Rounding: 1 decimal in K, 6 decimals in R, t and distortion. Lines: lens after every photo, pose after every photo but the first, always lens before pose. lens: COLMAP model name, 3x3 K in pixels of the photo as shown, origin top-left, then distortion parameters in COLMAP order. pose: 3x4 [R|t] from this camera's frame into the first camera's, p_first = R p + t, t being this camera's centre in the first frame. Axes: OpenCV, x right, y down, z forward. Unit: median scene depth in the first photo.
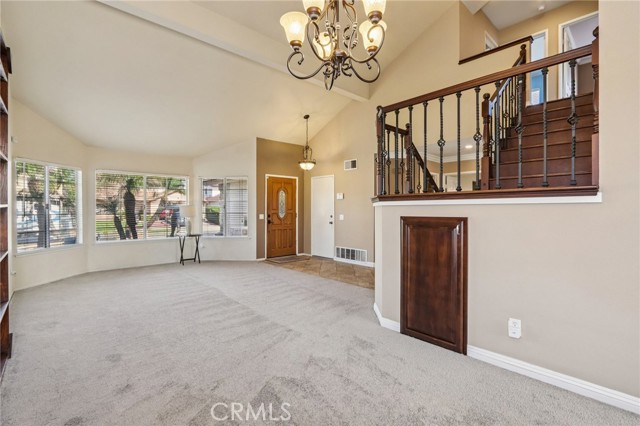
lens RADIAL K [[299.8, 0, 320.0], [0, 299.8, 213.0], [0, 0, 1]] dist [-0.004034, -0.000728]
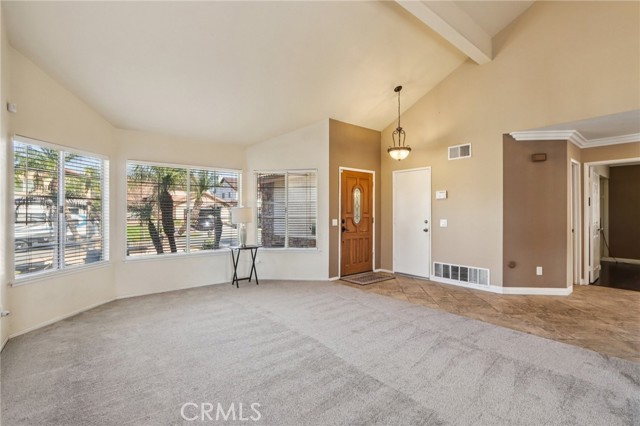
lens RADIAL K [[299.8, 0, 320.0], [0, 299.8, 213.0], [0, 0, 1]] dist [-0.004034, -0.000728]
pose [[0.998208, -0.003664, -0.059720, -0.191148], [0.002851, 0.999902, -0.013693, -0.001274], [0.059764, 0.013498, 0.998121, 0.242659]]
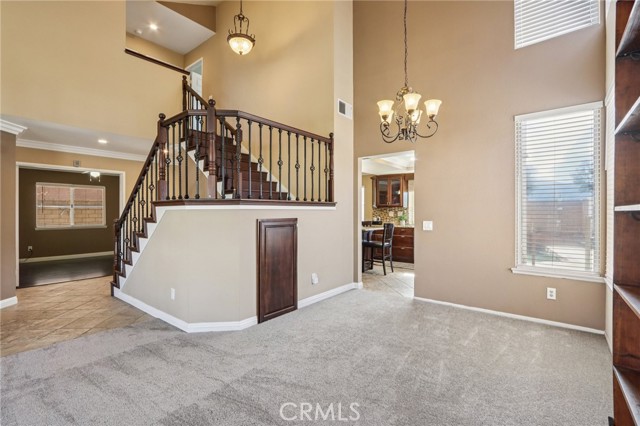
lens RADIAL K [[299.8, 0, 320.0], [0, 299.8, 213.0], [0, 0, 1]] dist [-0.004034, -0.000728]
pose [[-0.143628, -0.006429, 0.989611, -0.365477], [0.012774, 0.999884, 0.008350, -0.007956], [-0.989549, 0.013841, -0.143529, 0.391258]]
